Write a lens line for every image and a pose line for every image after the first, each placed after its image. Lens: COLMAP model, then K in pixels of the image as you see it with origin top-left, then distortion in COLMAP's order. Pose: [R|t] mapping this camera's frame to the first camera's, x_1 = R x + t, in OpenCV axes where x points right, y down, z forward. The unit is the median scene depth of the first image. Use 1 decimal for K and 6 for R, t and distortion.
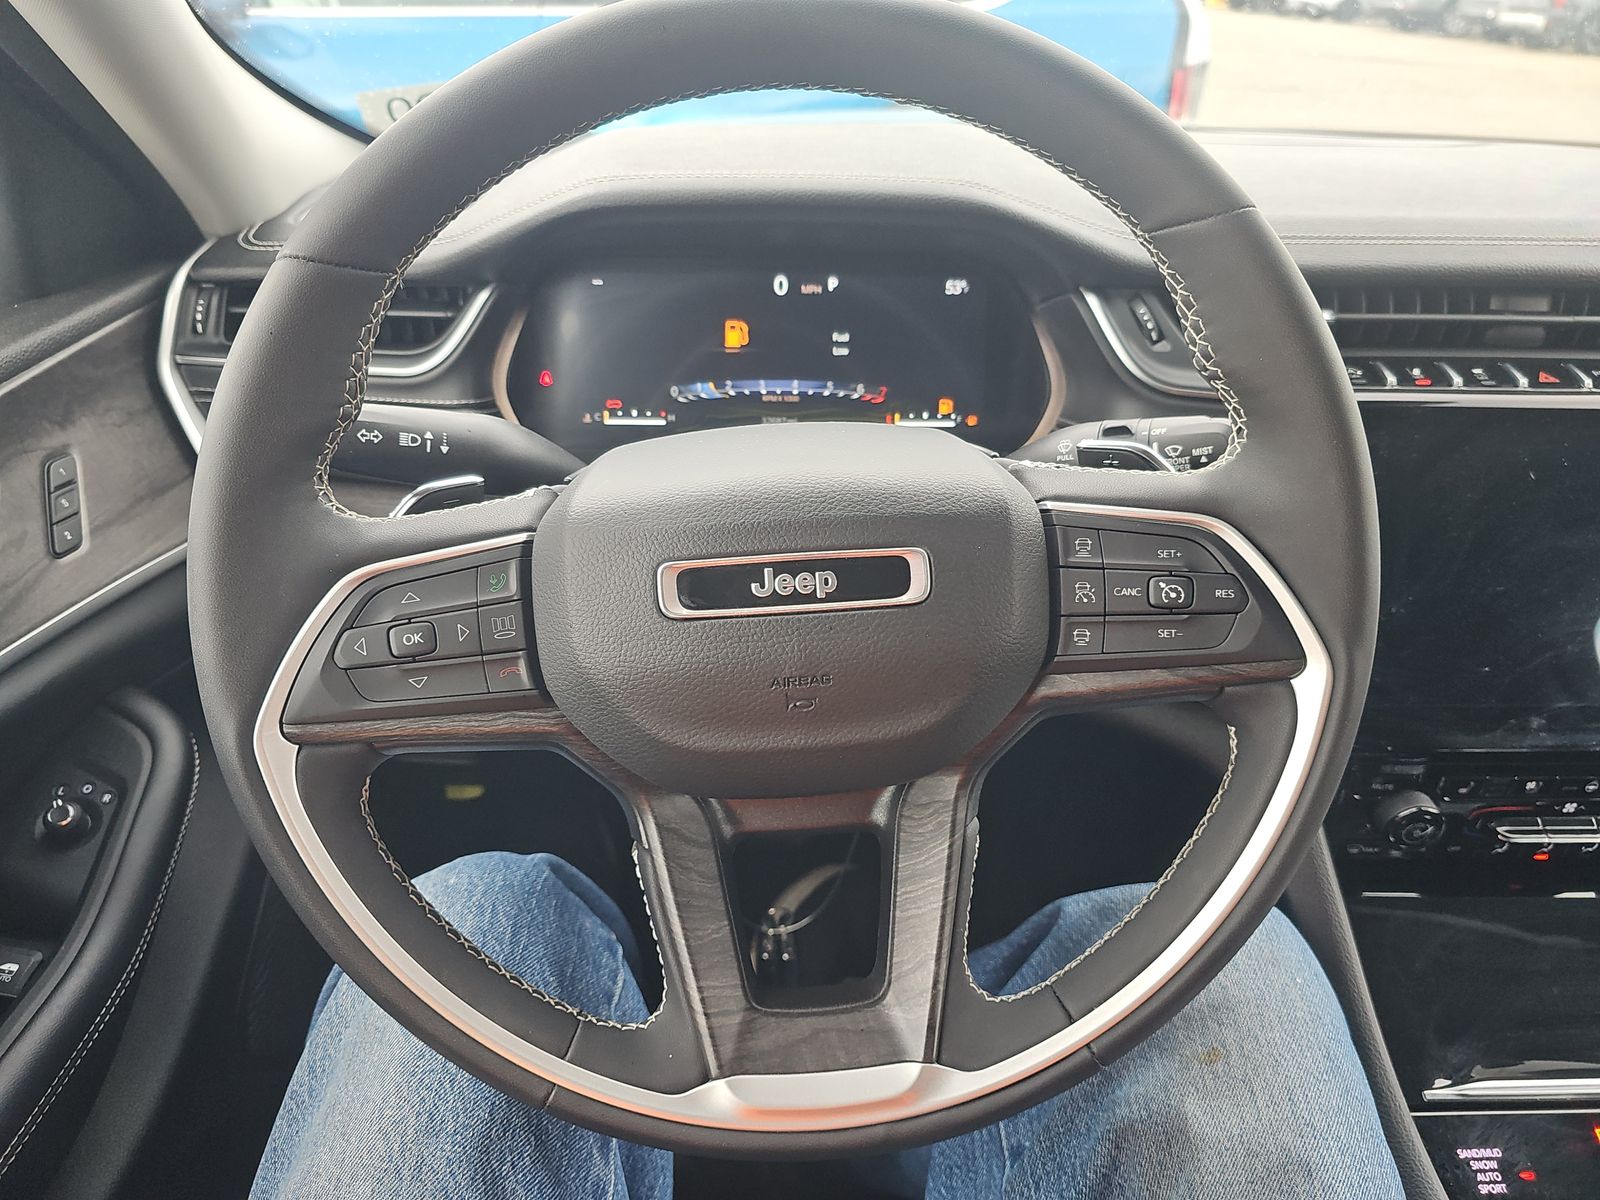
lens RADIAL K [[1055.7, 0, 798.3], [0, 1055.7, 606.8], [0, 0, 1]] dist [0.029567, -0.008998]
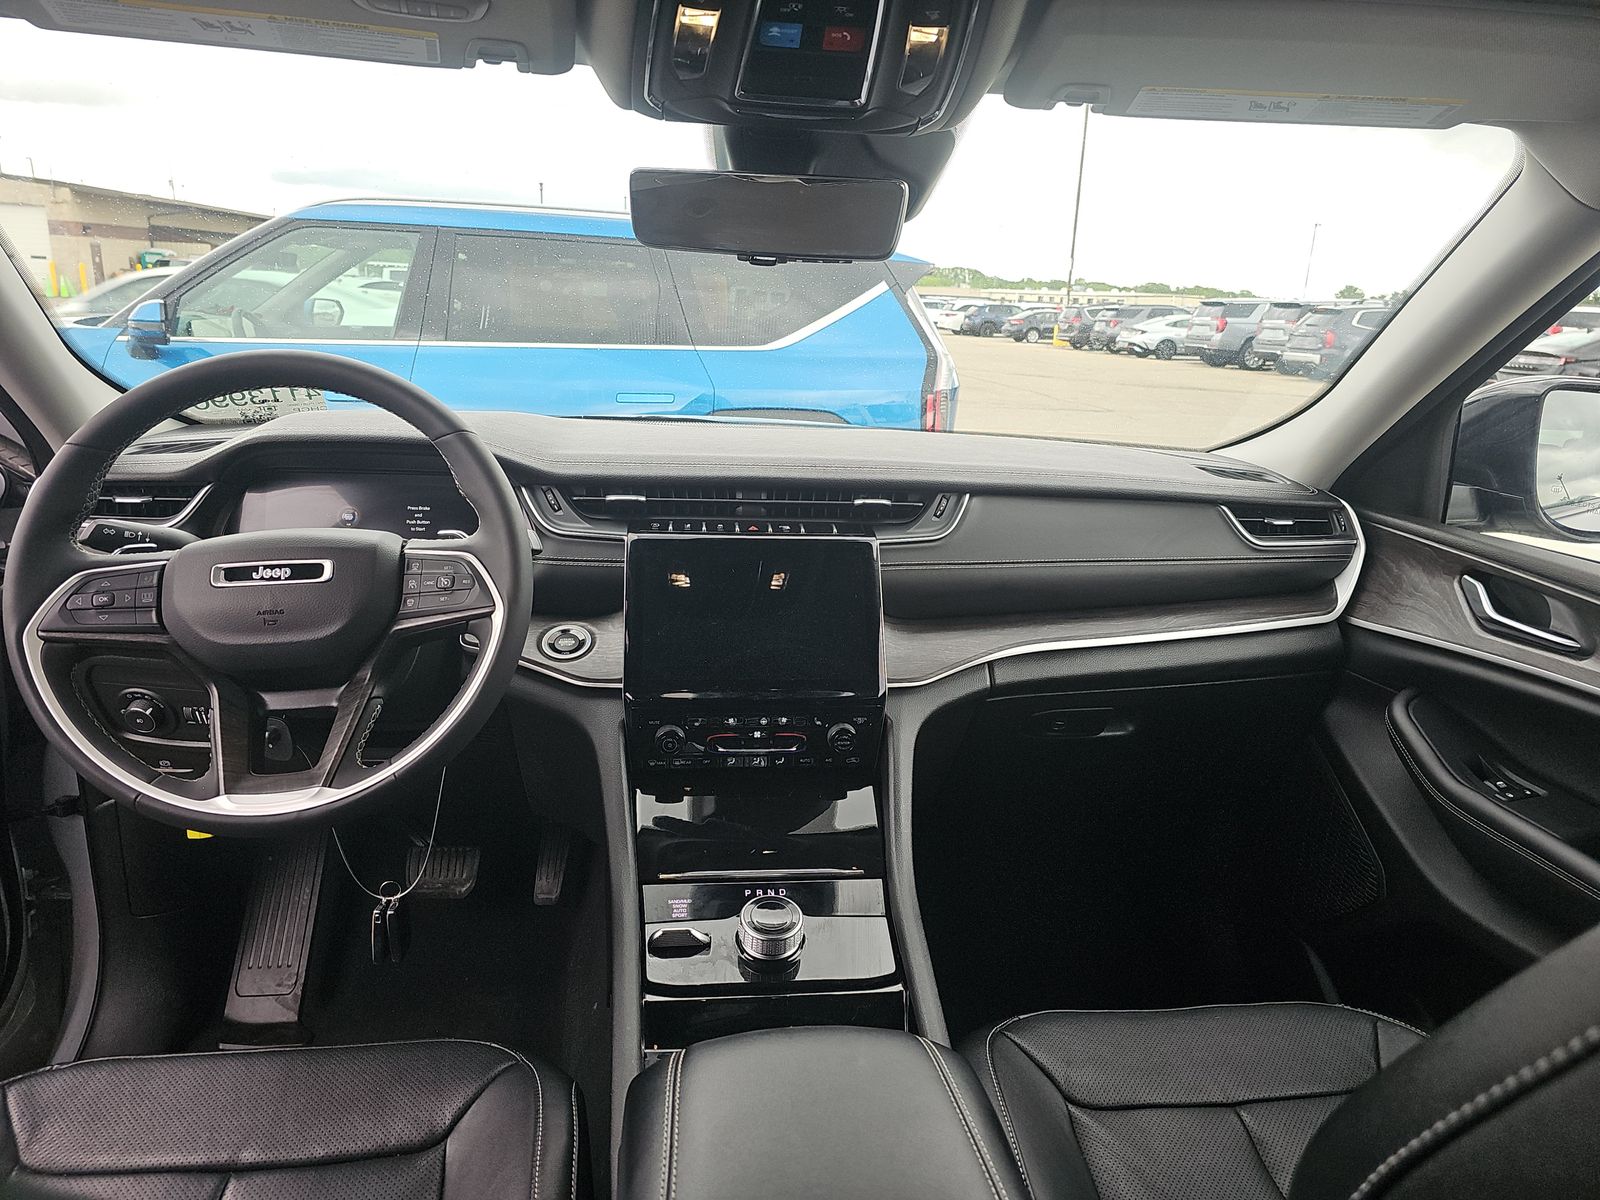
lens RADIAL K [[1055.7, 0, 801.9], [0, 1055.7, 599.5], [0, 0, 1]] dist [0.029567, -0.008998]
pose [[0.997153, -0.008844, 0.074883, 0.982929], [0.028677, 0.962953, -0.268140, 0.694815], [-0.069737, 0.269525, 0.960465, -1.354897]]
